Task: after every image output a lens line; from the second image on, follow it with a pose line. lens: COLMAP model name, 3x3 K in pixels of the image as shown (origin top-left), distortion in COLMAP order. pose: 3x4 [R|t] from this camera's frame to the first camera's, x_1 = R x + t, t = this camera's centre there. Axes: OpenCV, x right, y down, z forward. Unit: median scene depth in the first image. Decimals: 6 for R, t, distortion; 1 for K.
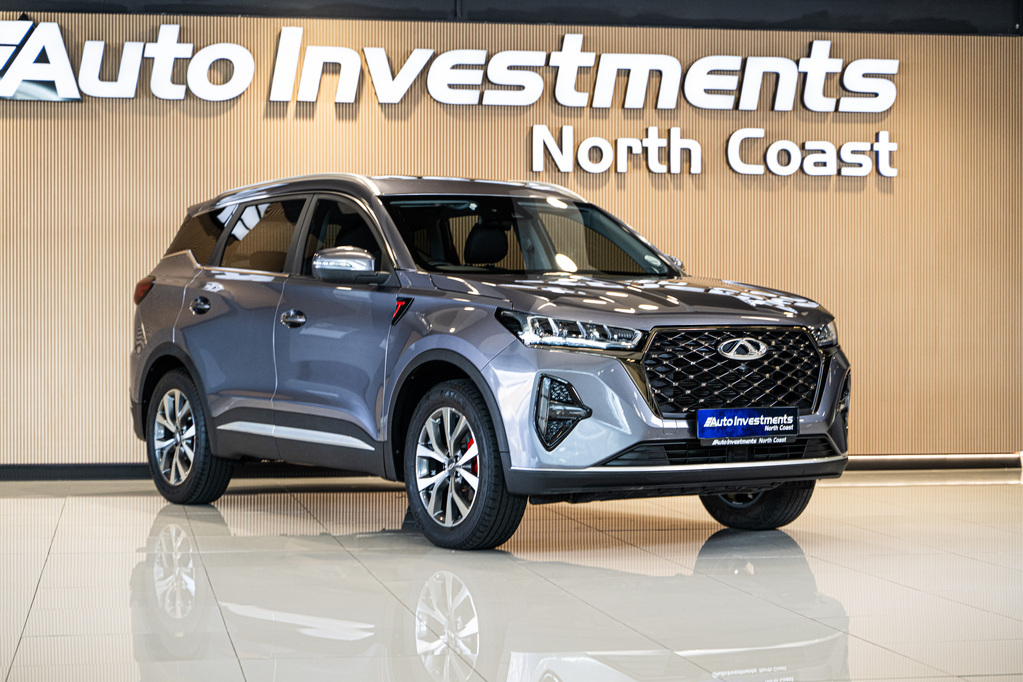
lens RADIAL K [[2261.8, 0, 511.5], [0, 2261.8, 341.0], [0, 0, 1]] dist [0.082720, 0.204898]
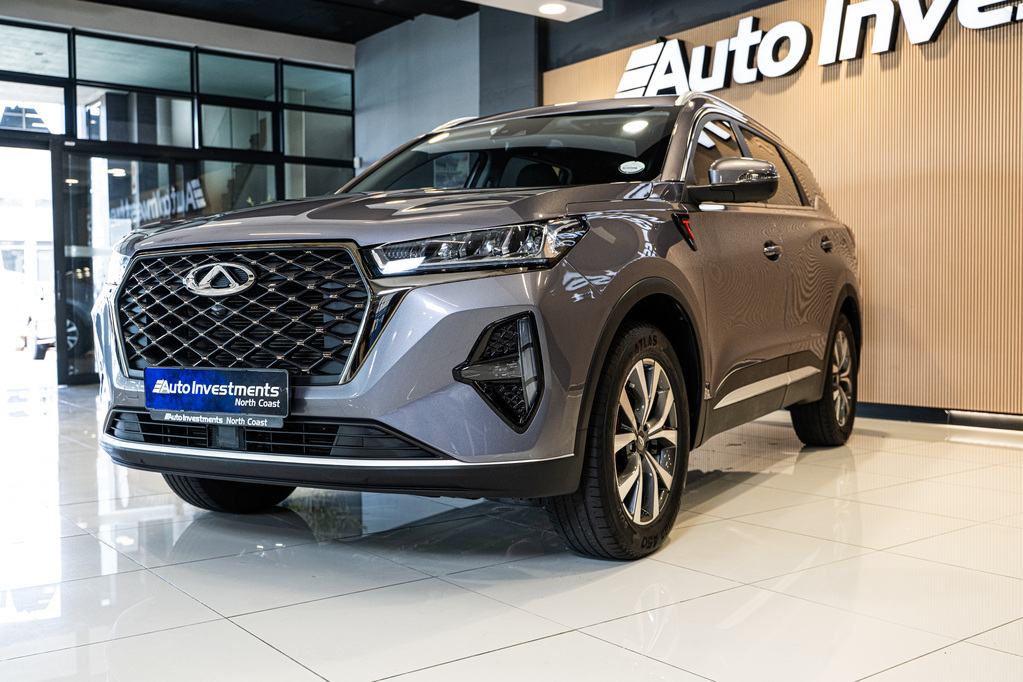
lens RADIAL K [[1066.5, 0, 511.5], [0, 1066.5, 341.0], [0, 0, 1]] dist [-0.001458, 0.007717]
pose [[0.420427, 0.024623, -0.906992, 0.418450], [0.002825, 0.999591, 0.028447, 0.012684], [0.907322, -0.014522, 0.420185, 0.939301]]
